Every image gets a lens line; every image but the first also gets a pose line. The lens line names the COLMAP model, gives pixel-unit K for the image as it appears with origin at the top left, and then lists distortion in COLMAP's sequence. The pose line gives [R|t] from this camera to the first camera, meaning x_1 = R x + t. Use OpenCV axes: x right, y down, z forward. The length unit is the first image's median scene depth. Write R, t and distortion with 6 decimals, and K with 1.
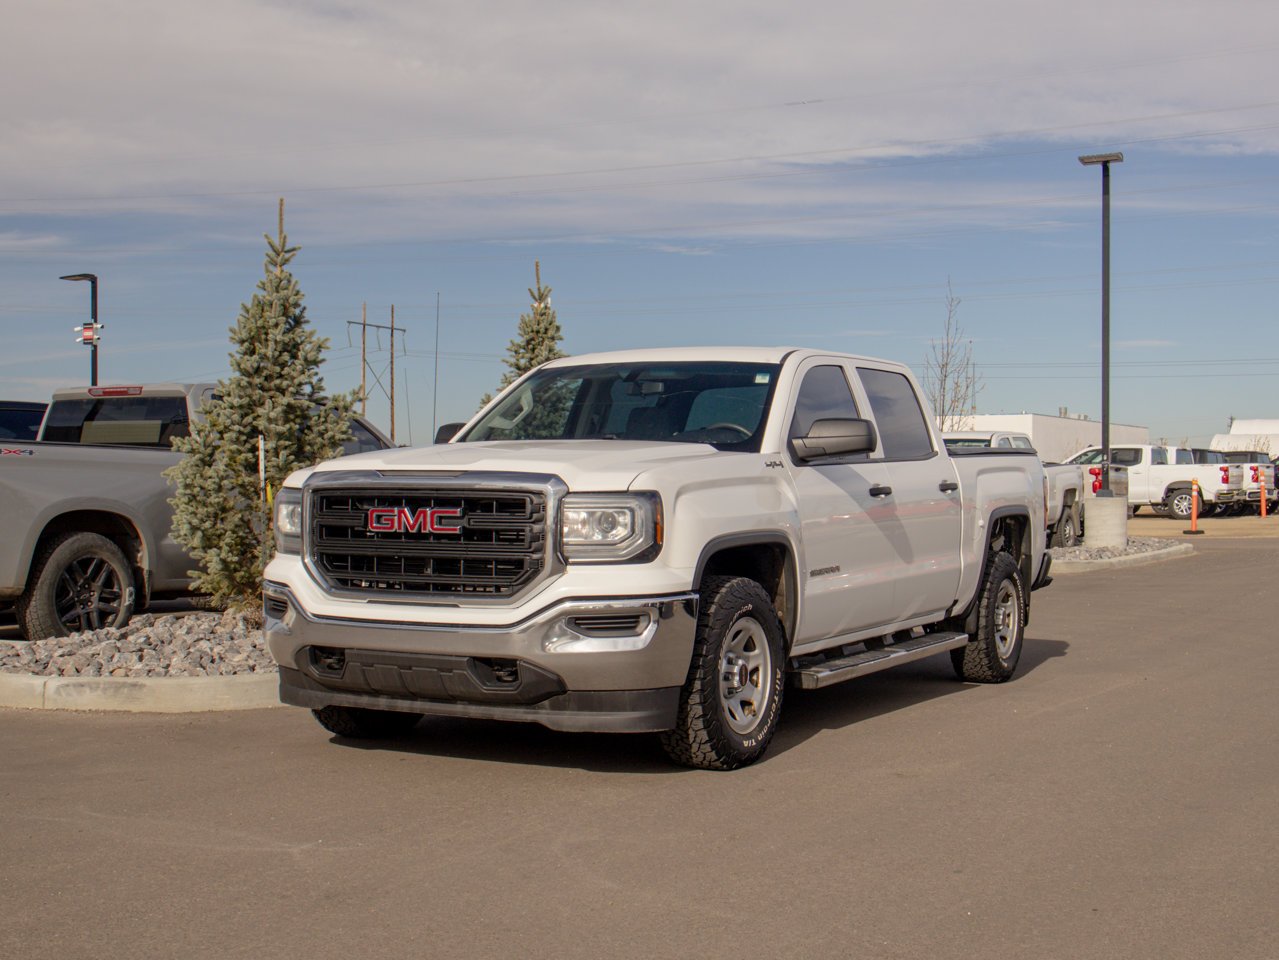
lens RADIAL K [[1777.7, 0, 639.5], [0, 1777.7, 480.0], [0, 0, 1]] dist [-0.006484, -0.033827]
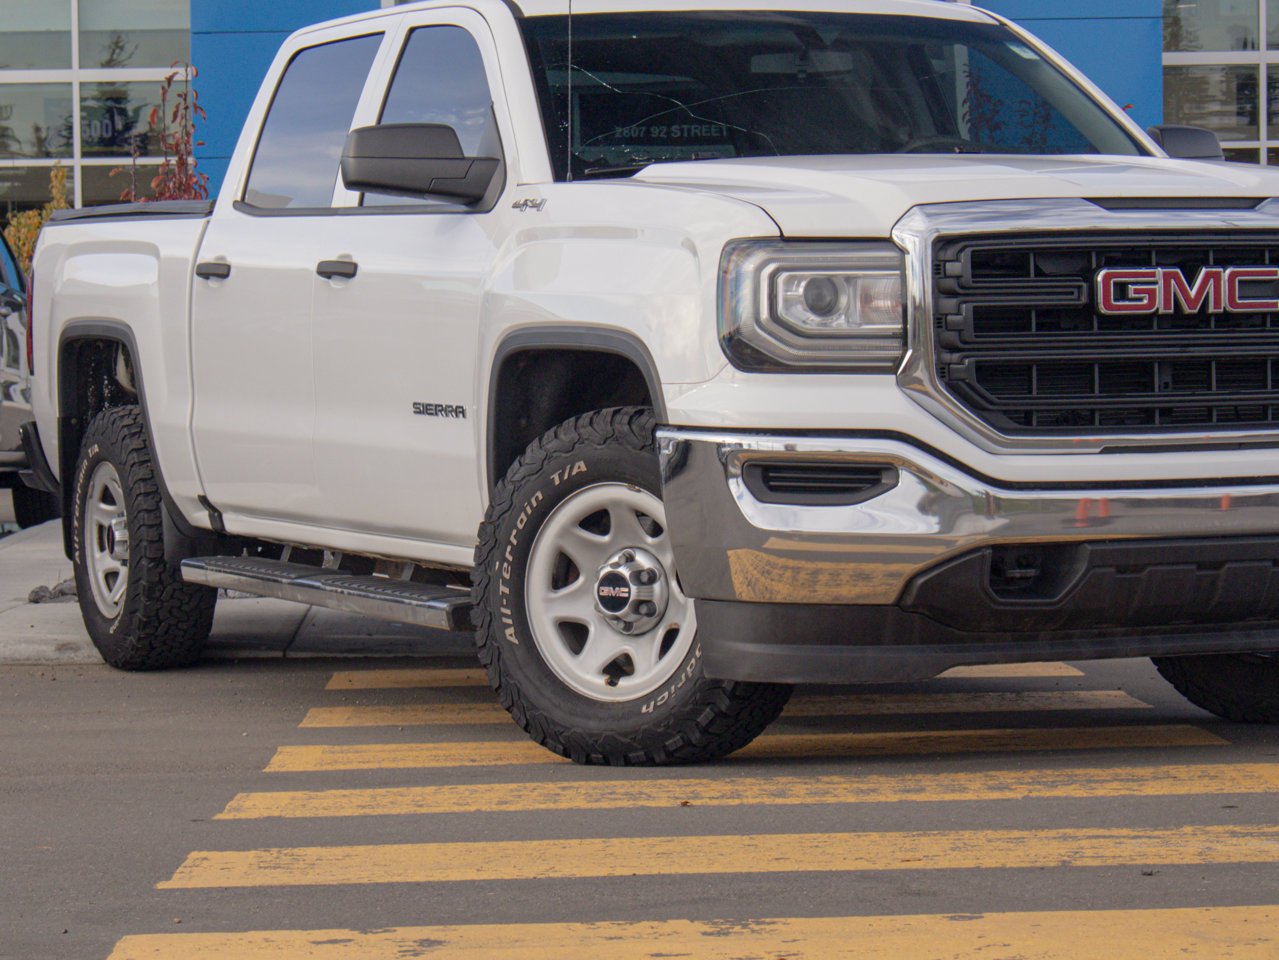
lens RADIAL K [[4238.3, 0, 502.9], [0, 4238.3, 479.6], [0, 0, 1]] dist [-0.010389, 0.145993]
pose [[0.626140, -0.041344, 0.778614, -1.241072], [0.022640, 0.999136, 0.034847, 0.030145], [-0.779382, -0.004191, 0.626535, 0.362814]]
